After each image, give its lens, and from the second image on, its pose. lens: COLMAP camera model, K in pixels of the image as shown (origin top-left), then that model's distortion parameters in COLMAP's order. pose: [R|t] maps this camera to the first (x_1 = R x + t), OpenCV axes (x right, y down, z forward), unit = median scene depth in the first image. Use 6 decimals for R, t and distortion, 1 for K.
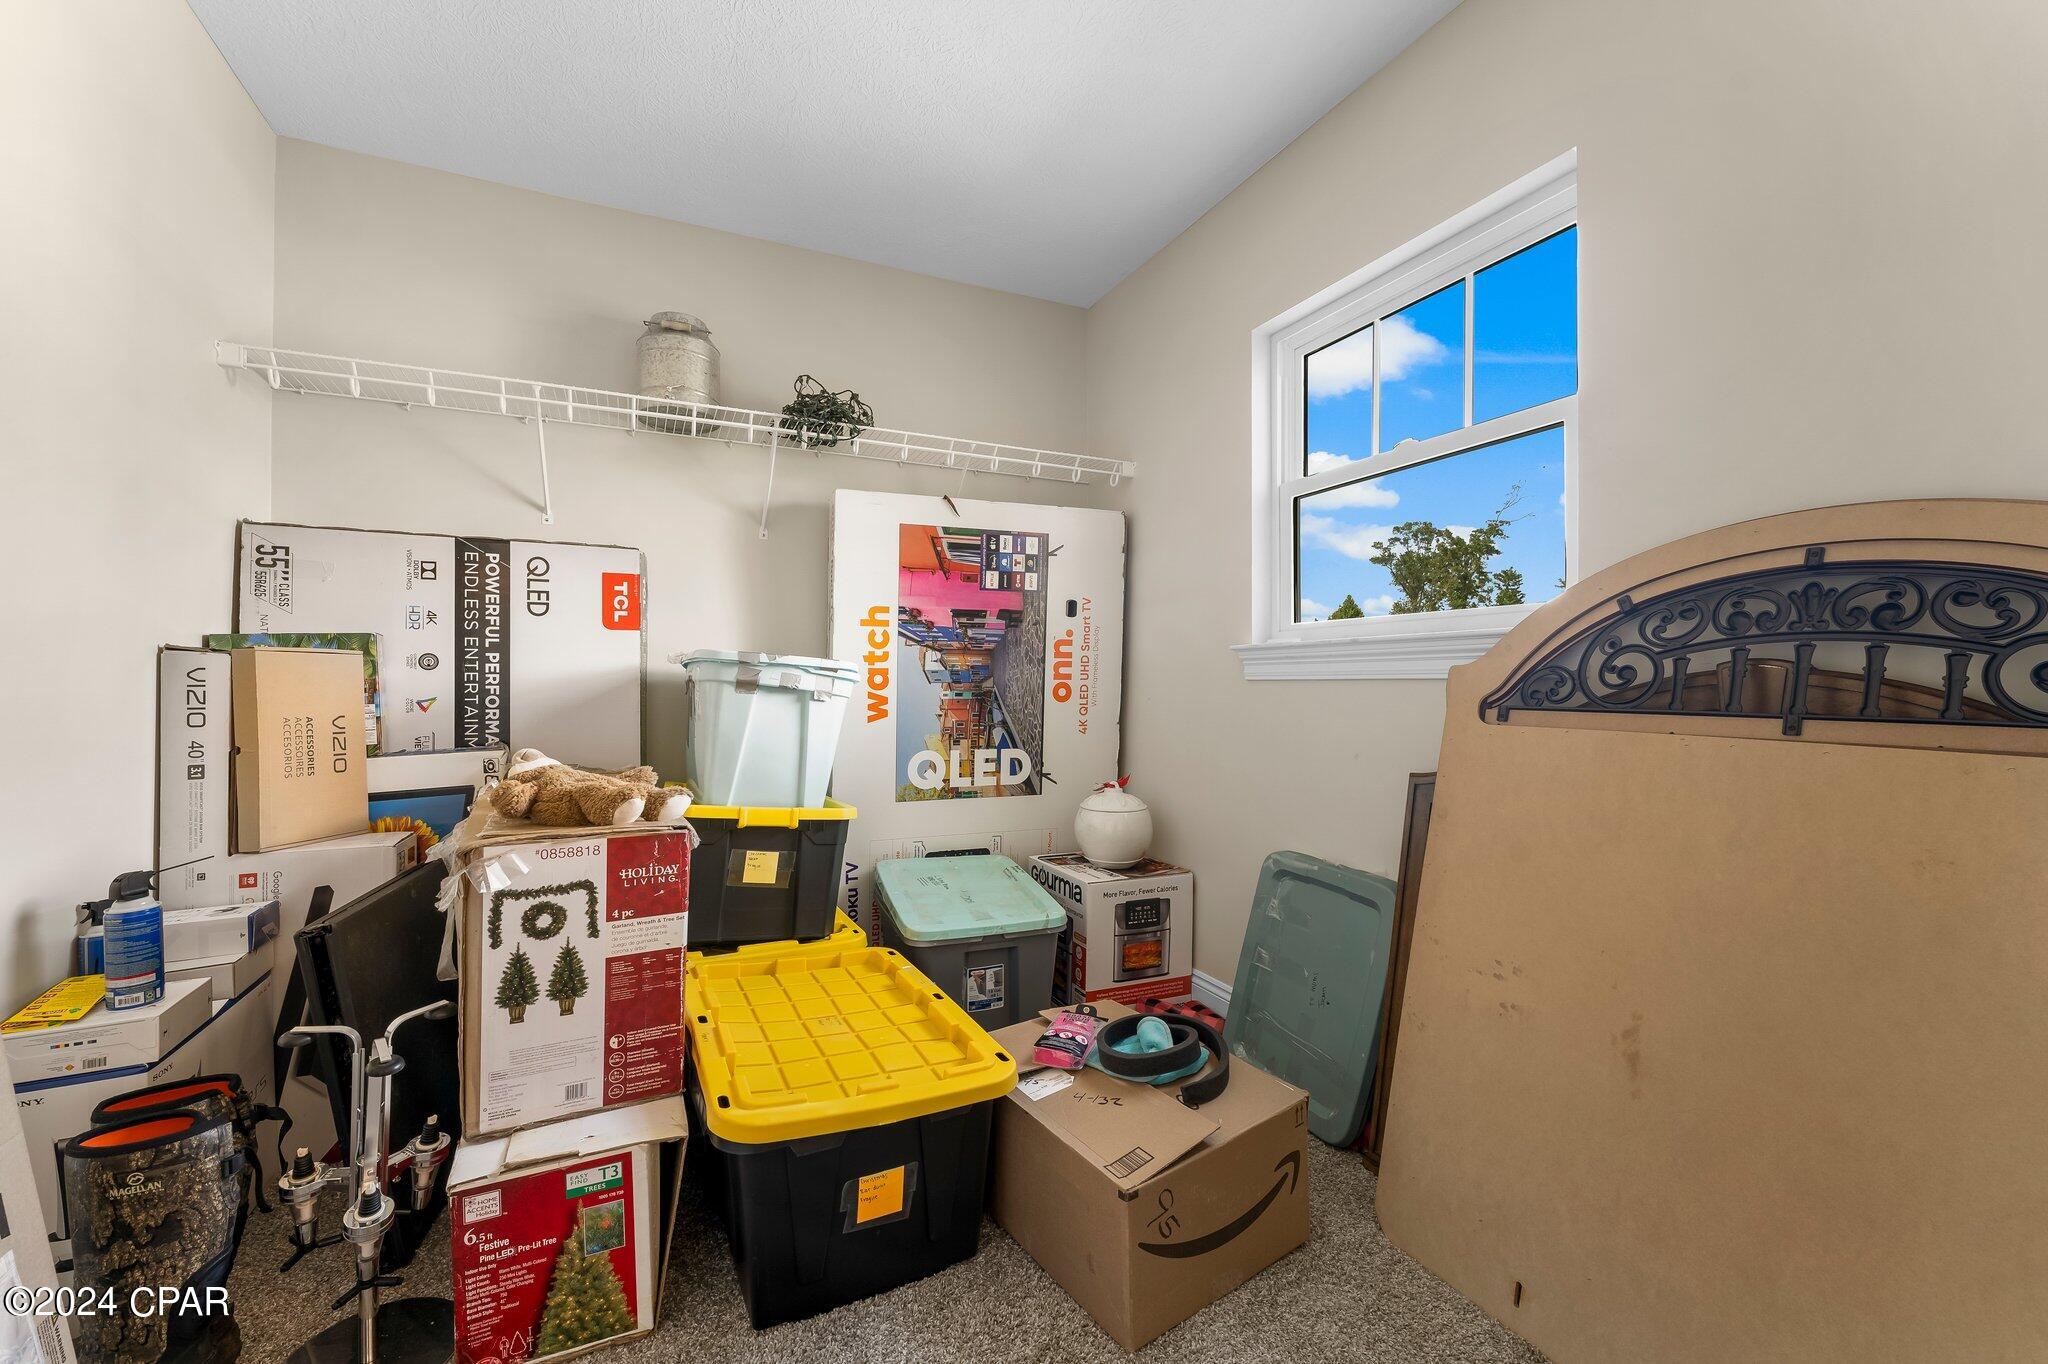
lens RADIAL K [[823.8, 0, 1029.5], [0, 823.8, 675.4], [0, 0, 1]] dist [0.000624, 0.000072]
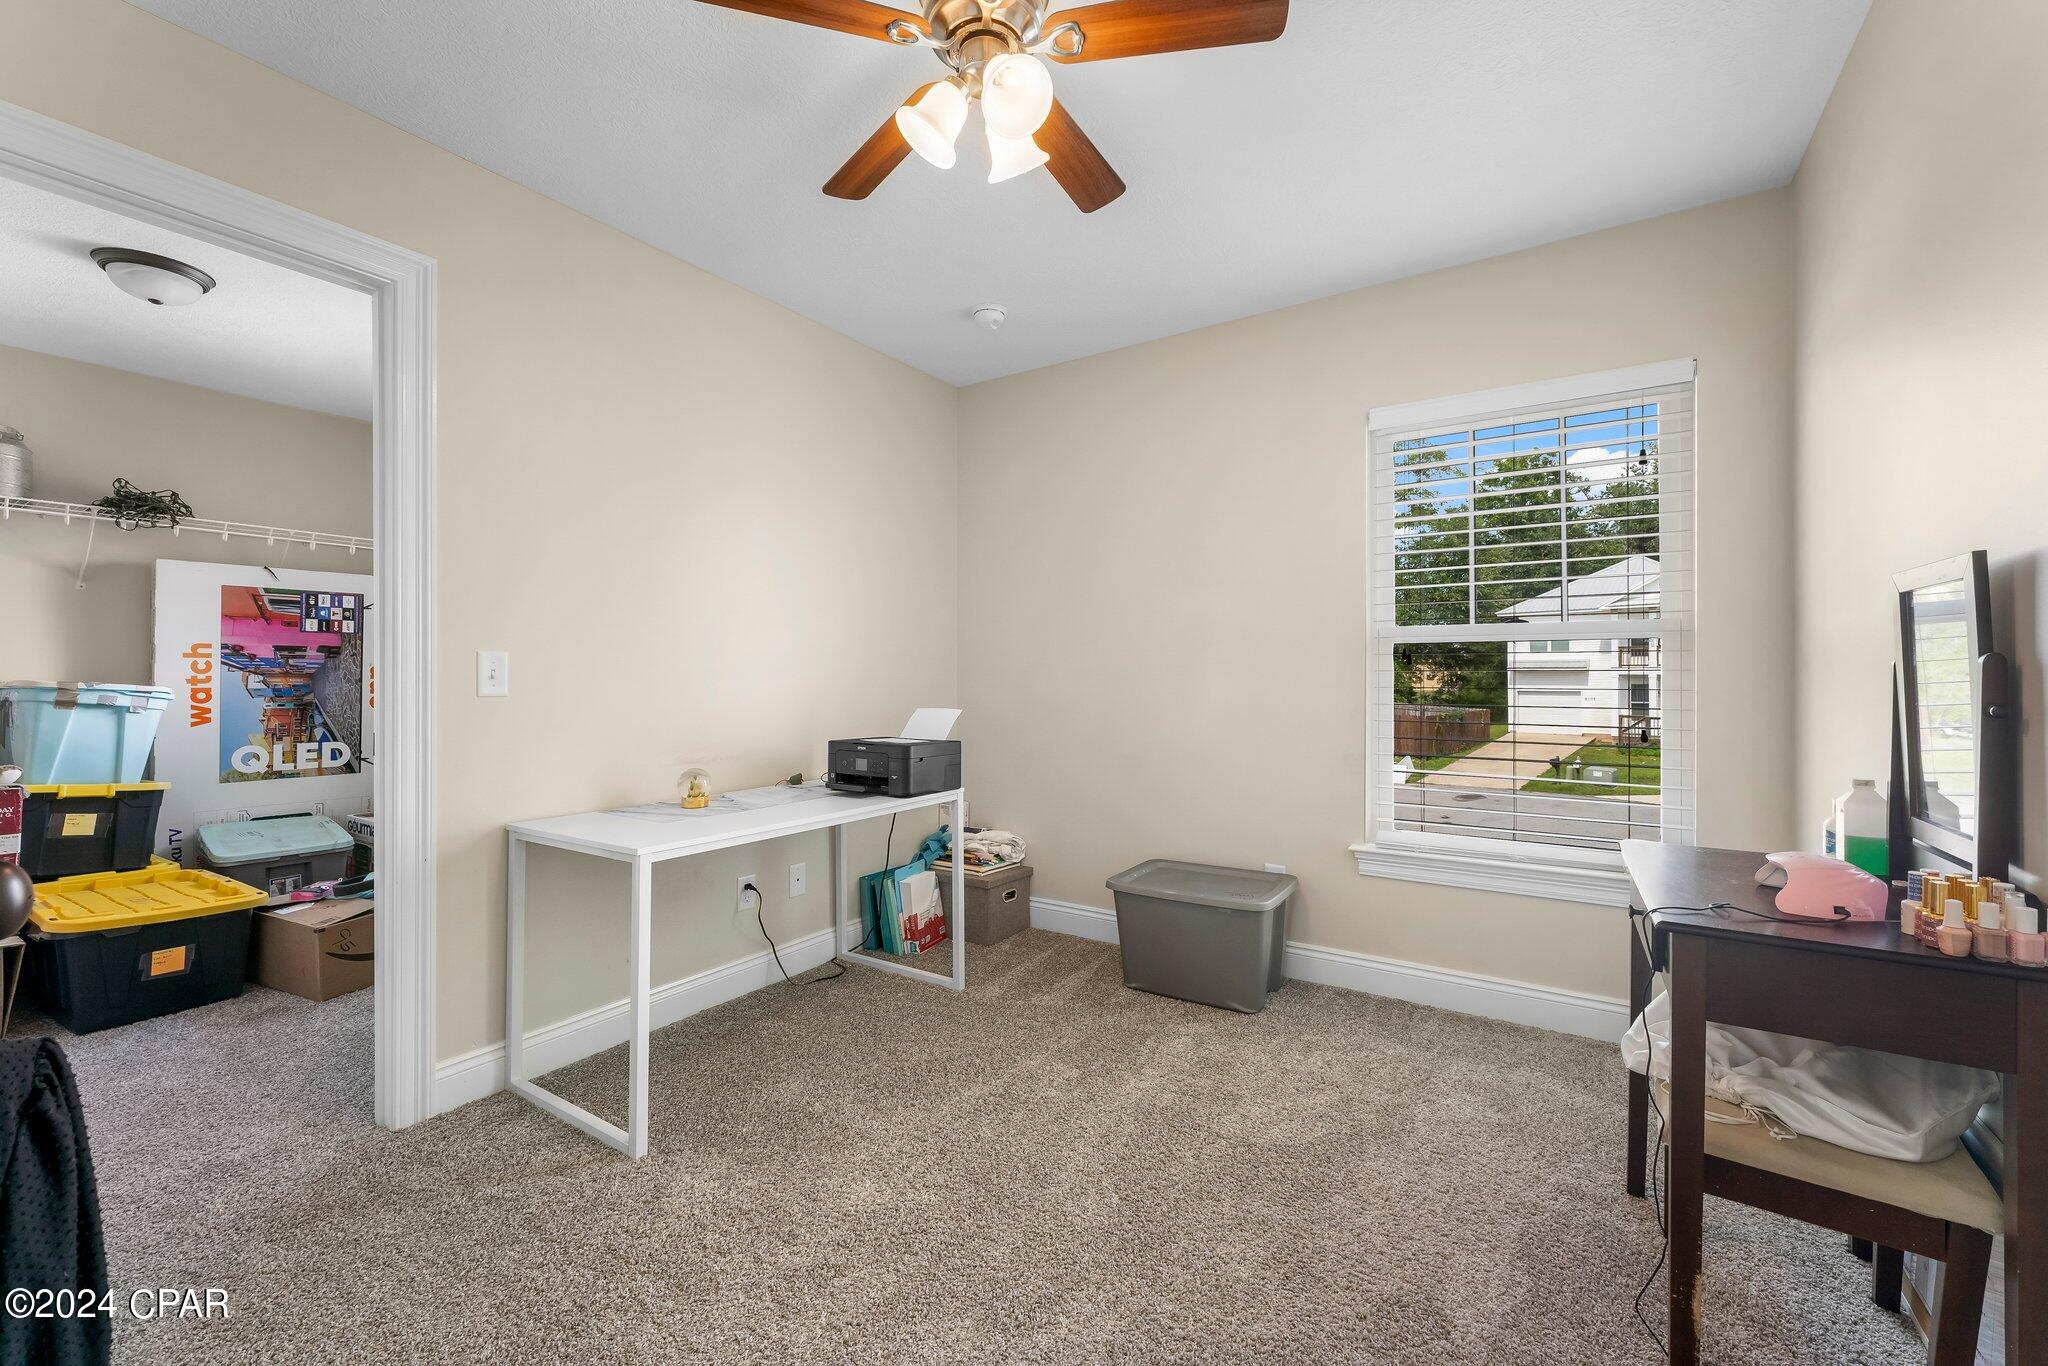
lens RADIAL K [[823.8, 0, 1029.5], [0, 823.8, 676.4], [0, 0, 1]] dist [0.000624, 0.000072]
pose [[0.856717, -0.002818, 0.515778, 0.294058], [0.000035, 0.999985, 0.005406, -0.034974], [-0.515786, -0.004613, 0.856705, -0.906610]]
